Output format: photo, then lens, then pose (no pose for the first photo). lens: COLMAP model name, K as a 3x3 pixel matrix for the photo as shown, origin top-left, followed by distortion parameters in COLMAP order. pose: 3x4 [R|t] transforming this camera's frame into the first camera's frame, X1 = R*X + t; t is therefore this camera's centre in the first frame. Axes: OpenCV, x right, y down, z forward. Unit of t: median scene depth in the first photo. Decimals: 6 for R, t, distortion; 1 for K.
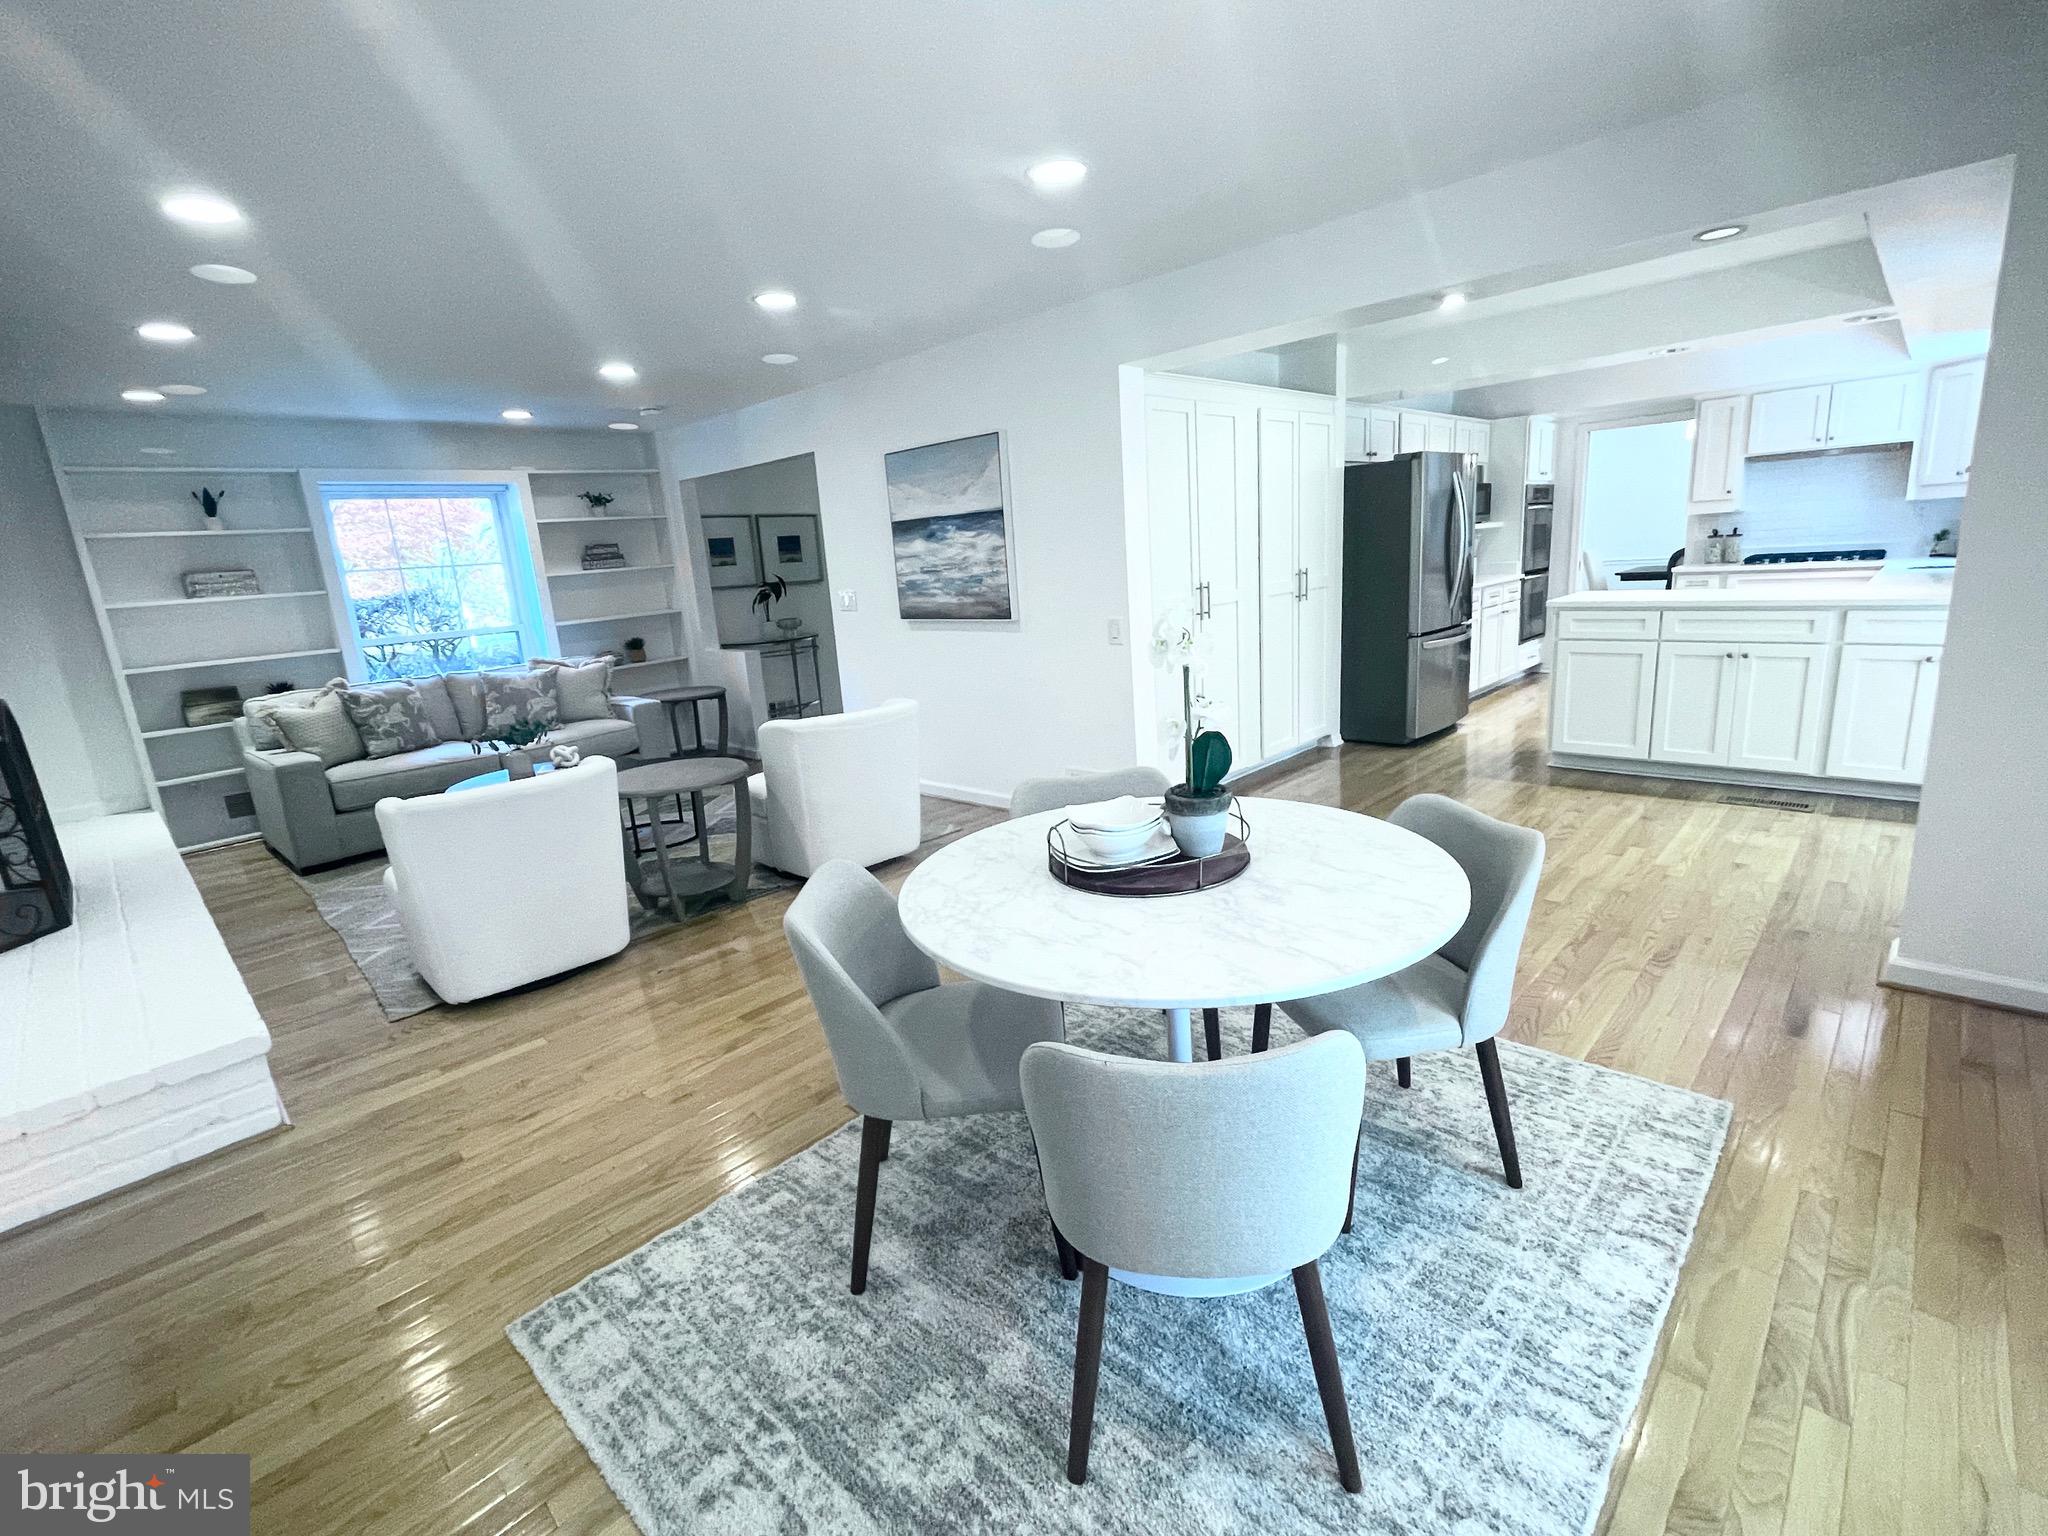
lens RADIAL K [[927.7, 0, 1025.0], [0, 927.7, 765.9], [0, 0, 1]] dist [0.000626, -0.001130]
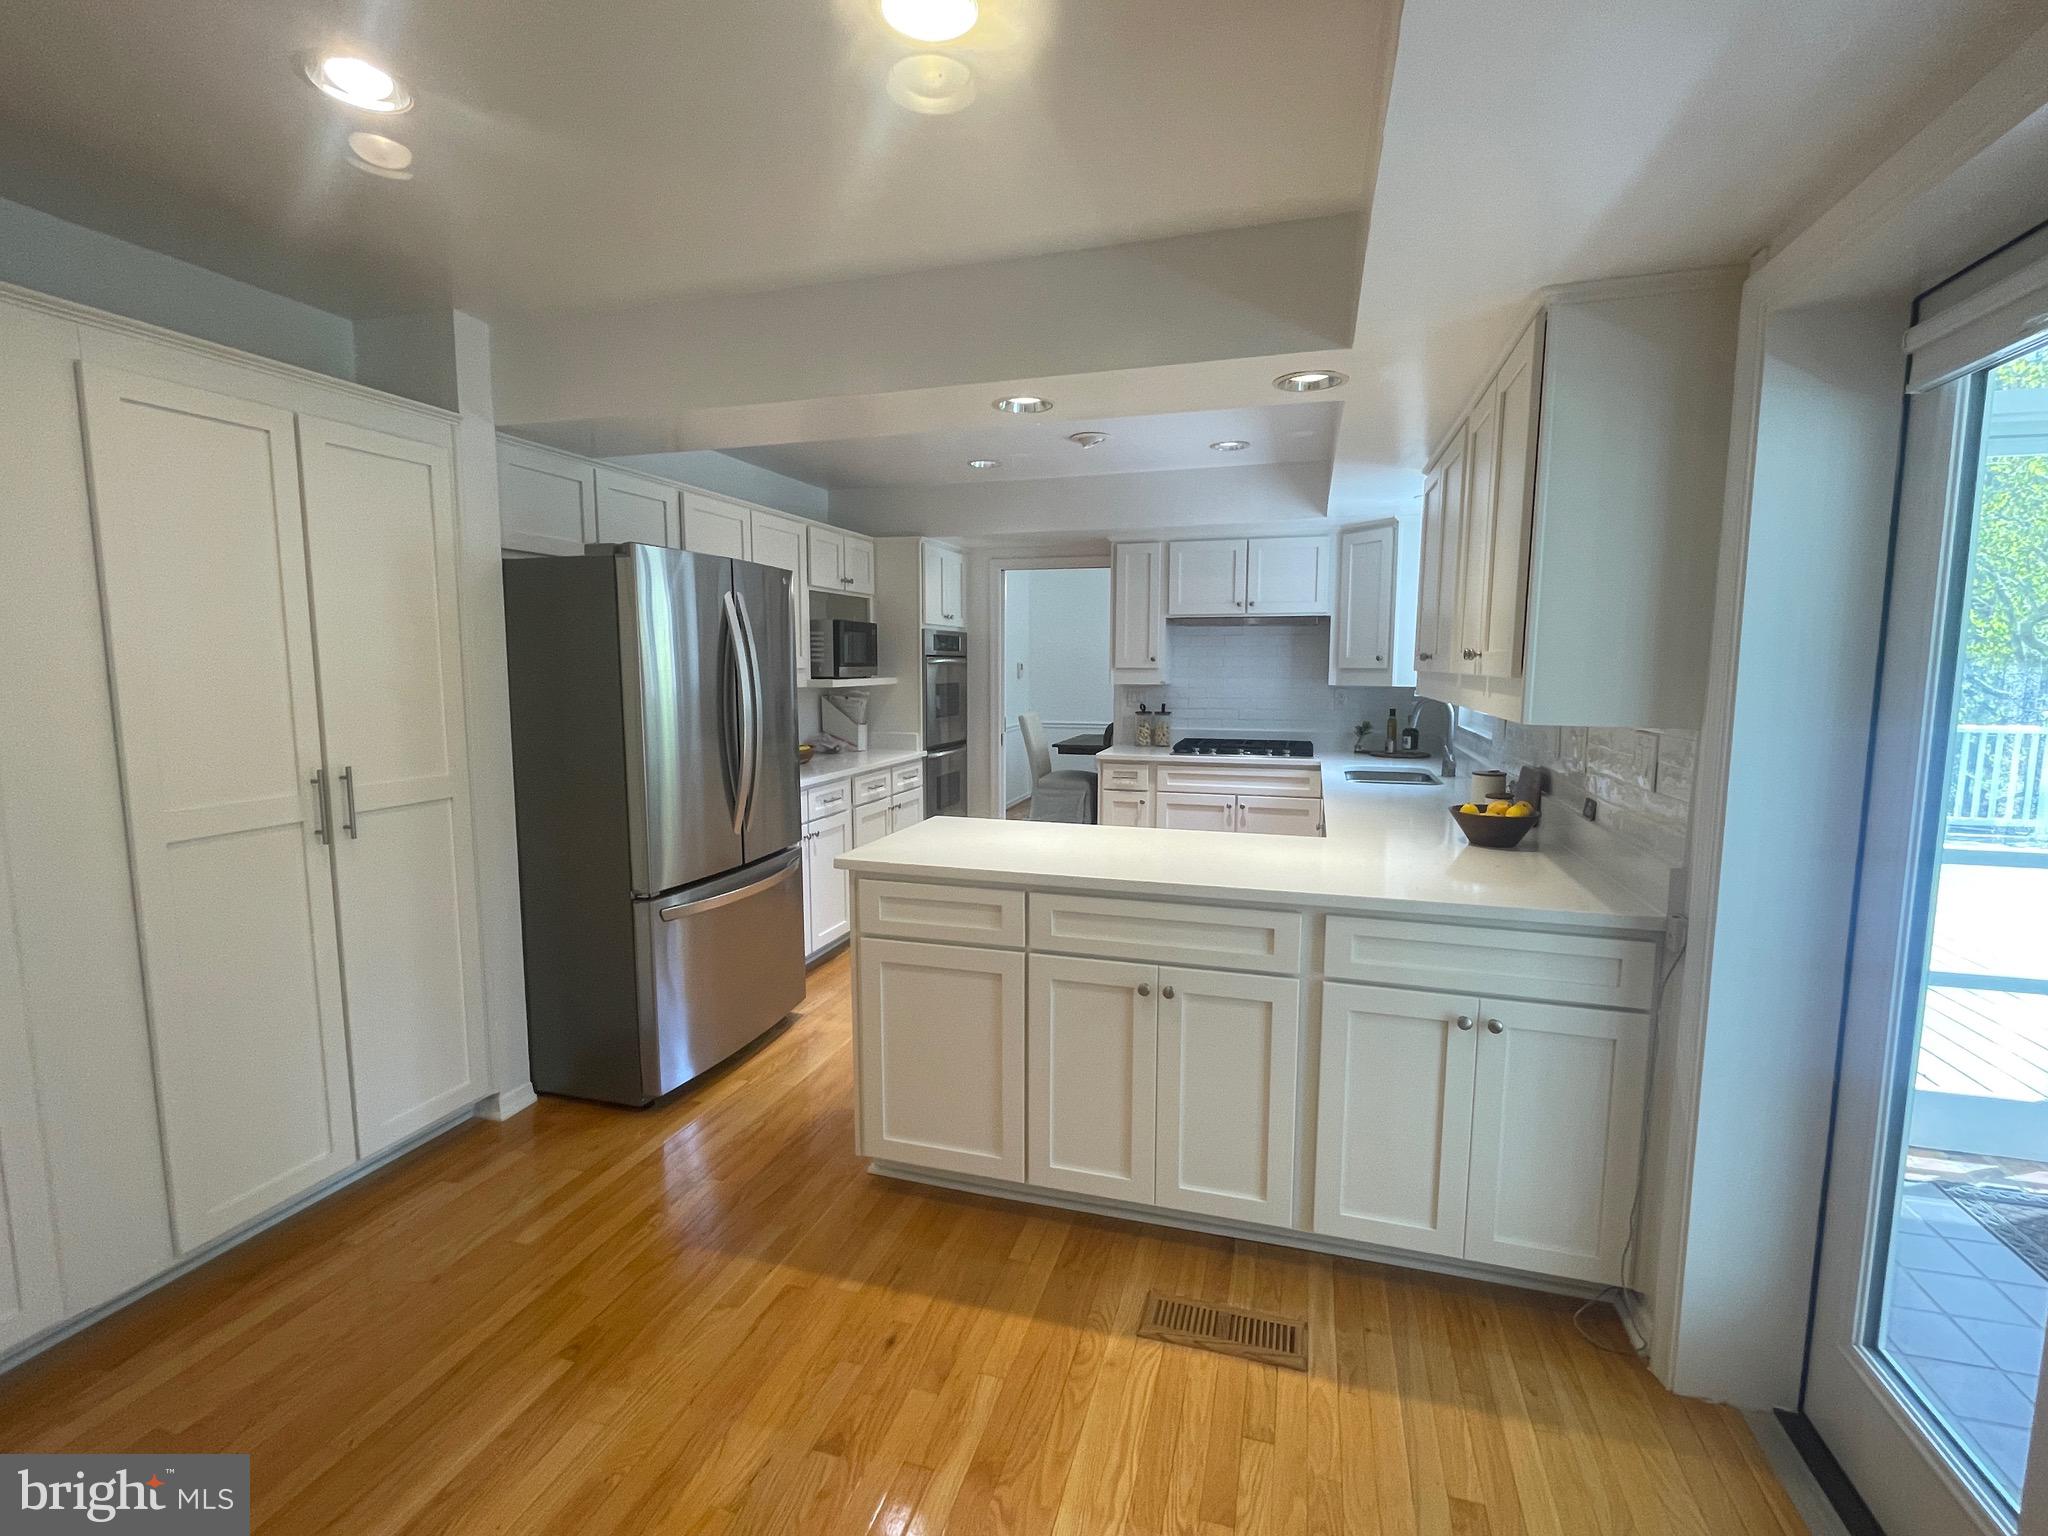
lens RADIAL K [[927.7, 0, 1024.0], [0, 927.7, 766.7], [0, 0, 1]] dist [0.000626, -0.001130]
pose [[0.888417, 0.018195, 0.458677, 0.261548], [0.042075, 0.991780, -0.120838, -0.099411], [-0.457106, 0.126653, 0.880348, 0.318986]]
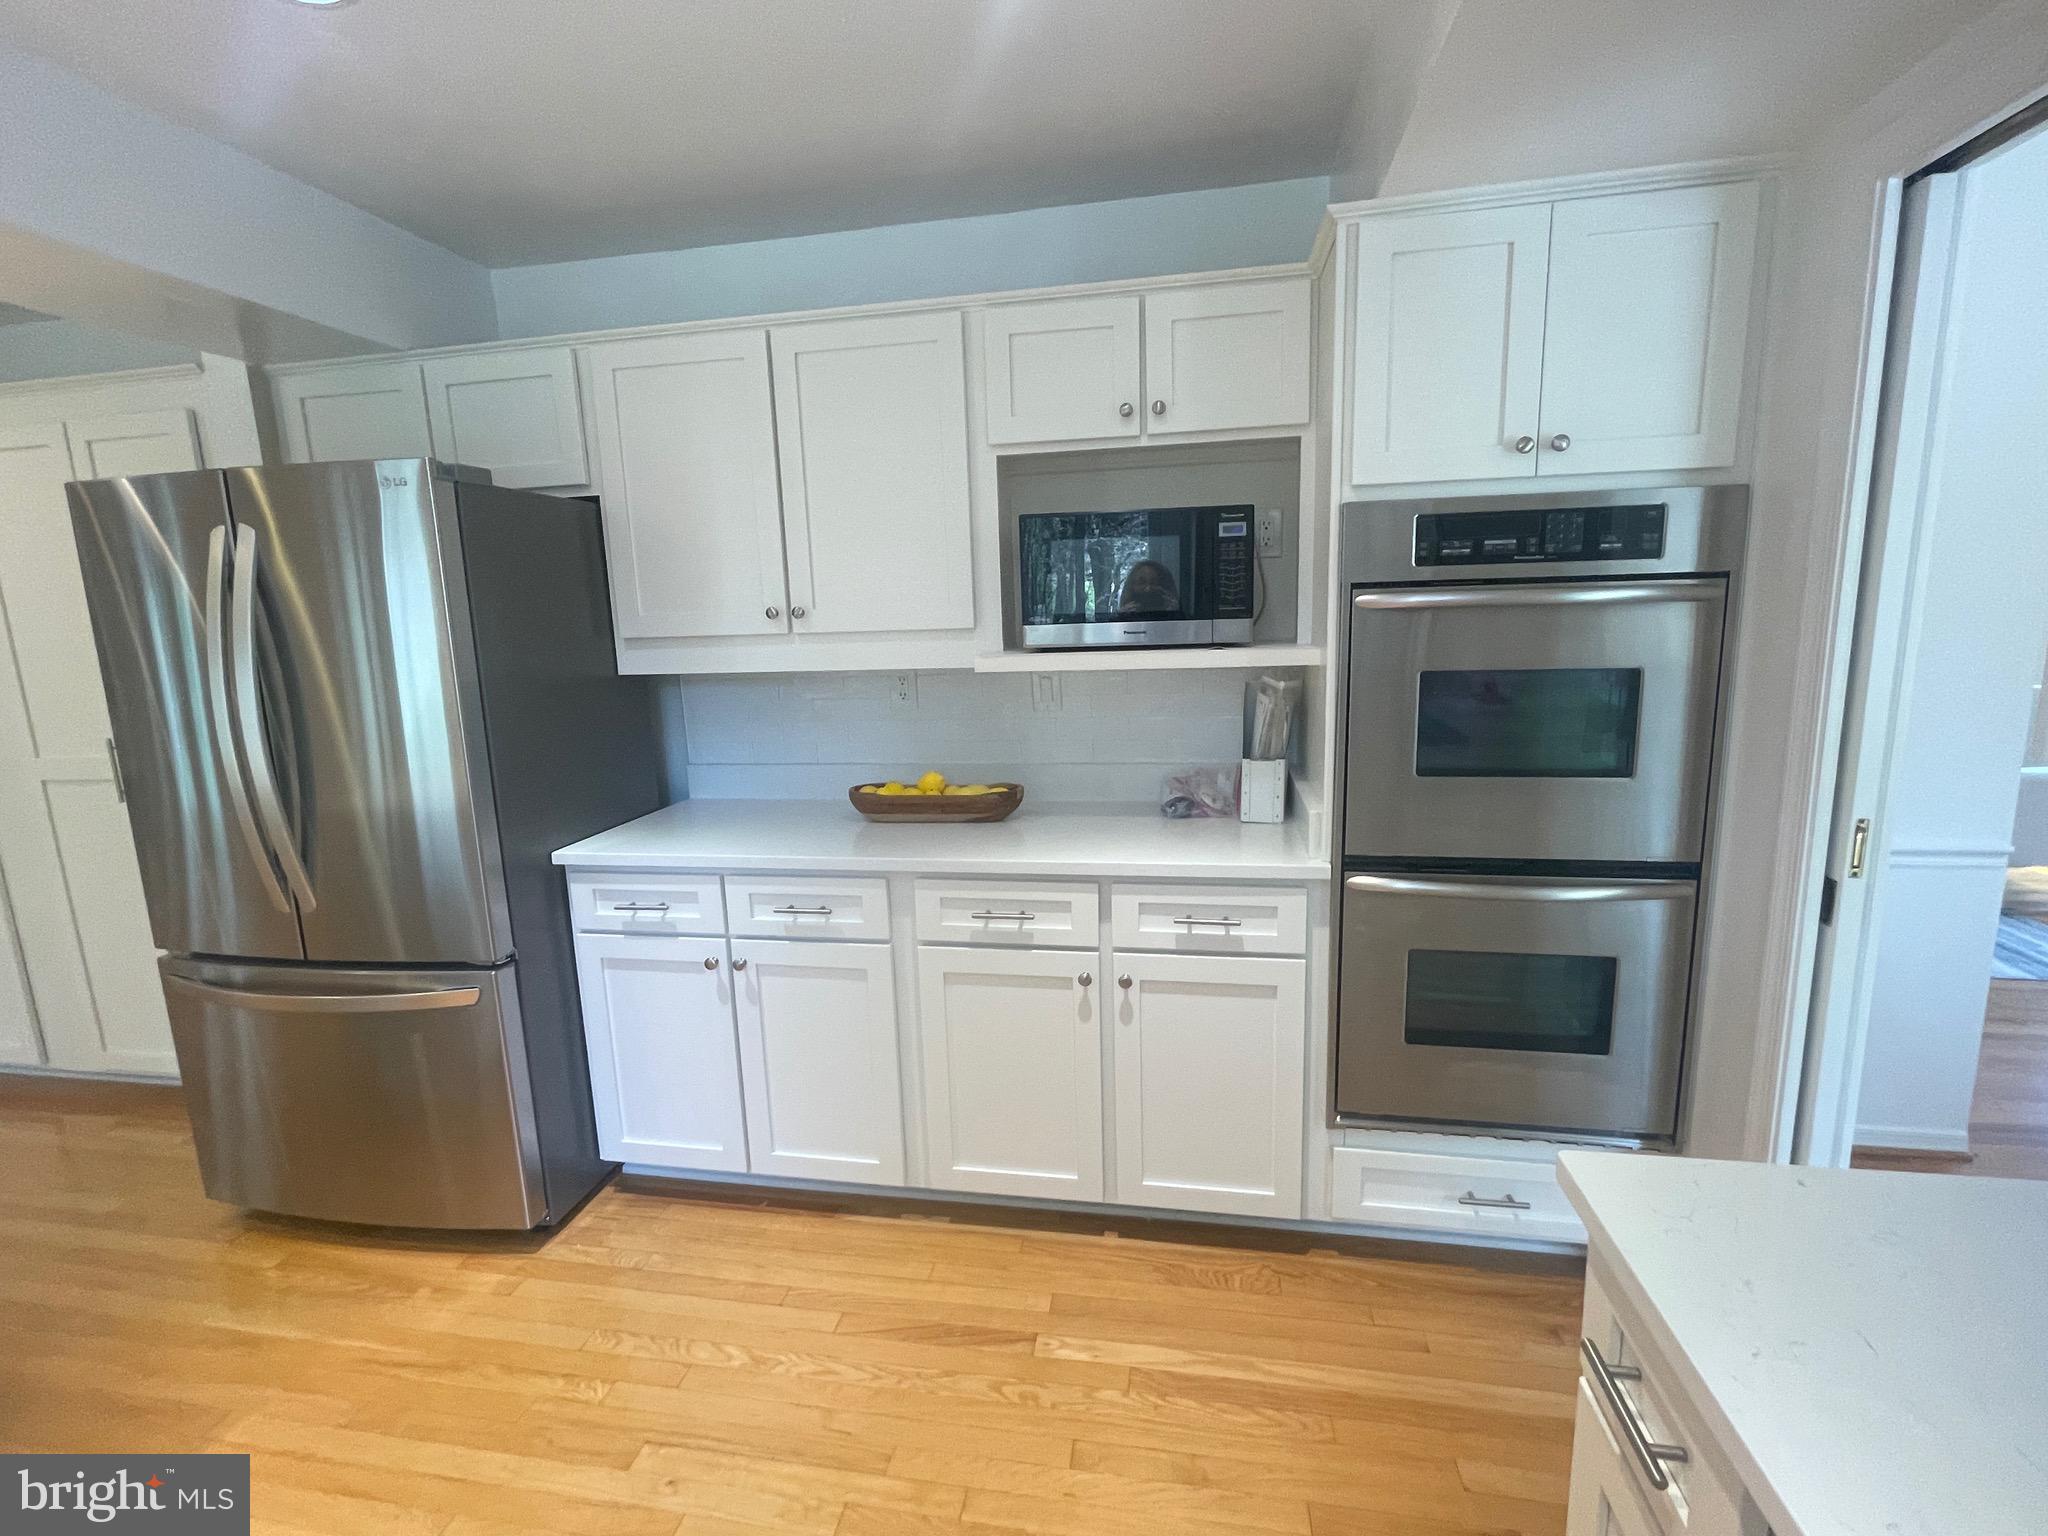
lens RADIAL K [[964.2, 0, 1020.1], [0, 964.2, 772.2], [0, 0, 1]] dist [0.000552, -0.000167]
pose [[0.550949, 0.193269, -0.811851, 0.660607], [-0.190969, 0.976199, 0.102795, -0.229050], [0.812395, 0.098404, 0.574744, 0.743173]]
